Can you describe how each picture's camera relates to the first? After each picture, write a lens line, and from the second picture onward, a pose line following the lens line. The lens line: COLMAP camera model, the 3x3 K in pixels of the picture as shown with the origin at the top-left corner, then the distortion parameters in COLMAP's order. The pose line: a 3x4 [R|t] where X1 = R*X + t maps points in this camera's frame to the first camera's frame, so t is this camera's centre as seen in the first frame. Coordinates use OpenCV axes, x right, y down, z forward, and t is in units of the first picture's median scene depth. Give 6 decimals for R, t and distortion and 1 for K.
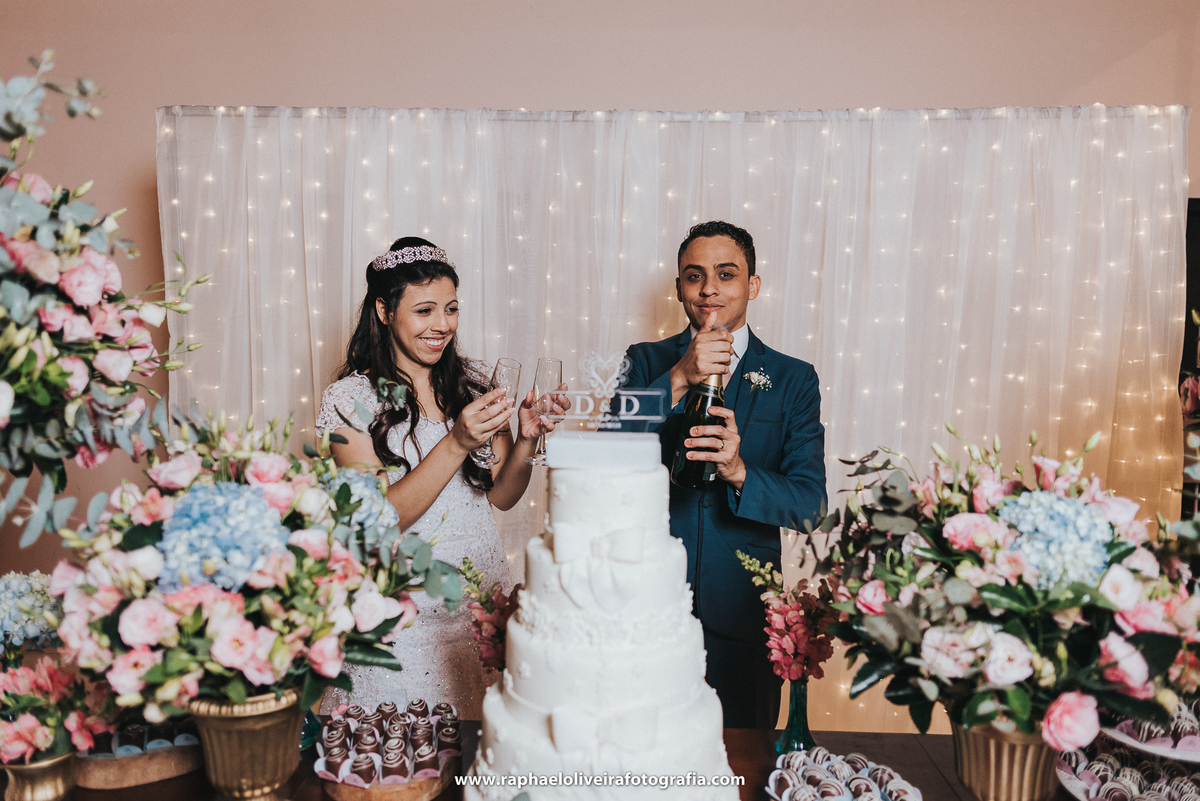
lens RADIAL K [[815.1, 0, 600.0], [0, 815.1, 400.5], [0, 0, 1]] dist [0.000835, 0.001329]
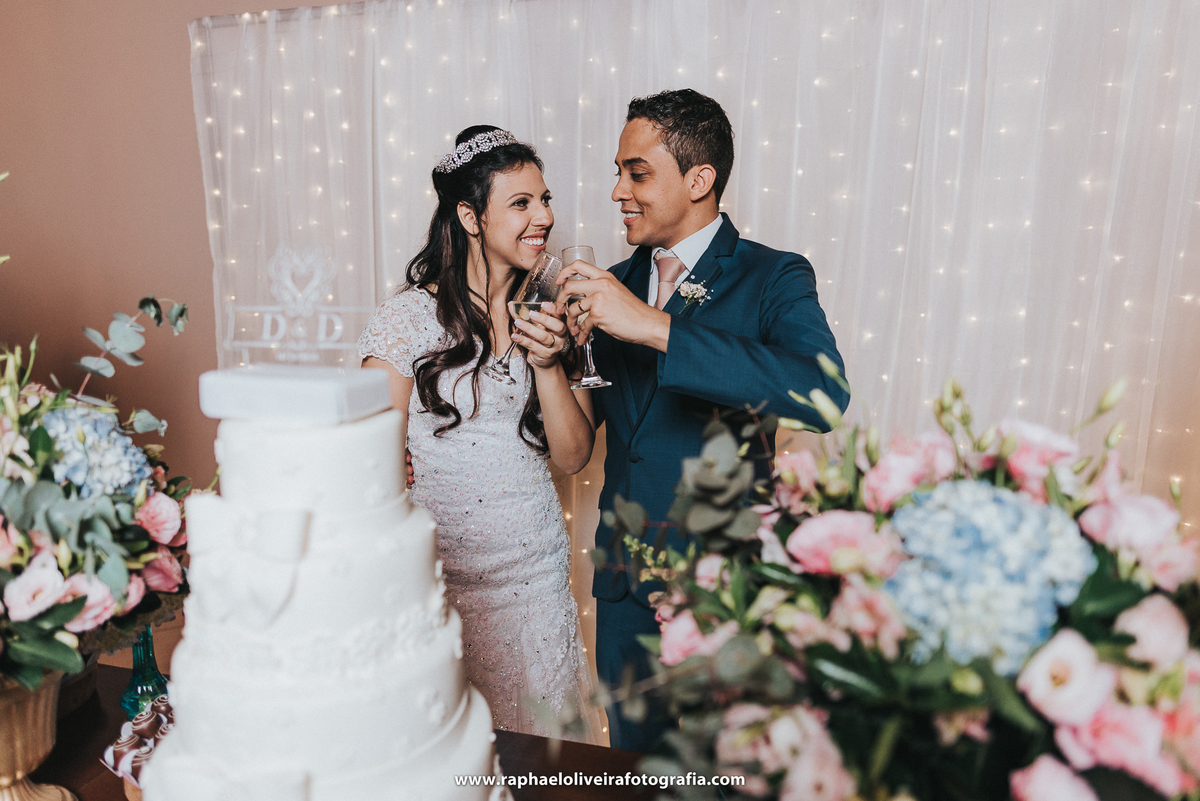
lens RADIAL K [[815.1, 0, 600.0], [0, 815.1, 400.5], [0, 0, 1]] dist [0.000835, 0.001329]
pose [[0.970278, 0.024820, -0.240718, 0.171940], [-0.004880, 0.996531, 0.083081, 0.003657], [0.241945, -0.079437, 0.967033, 0.159717]]
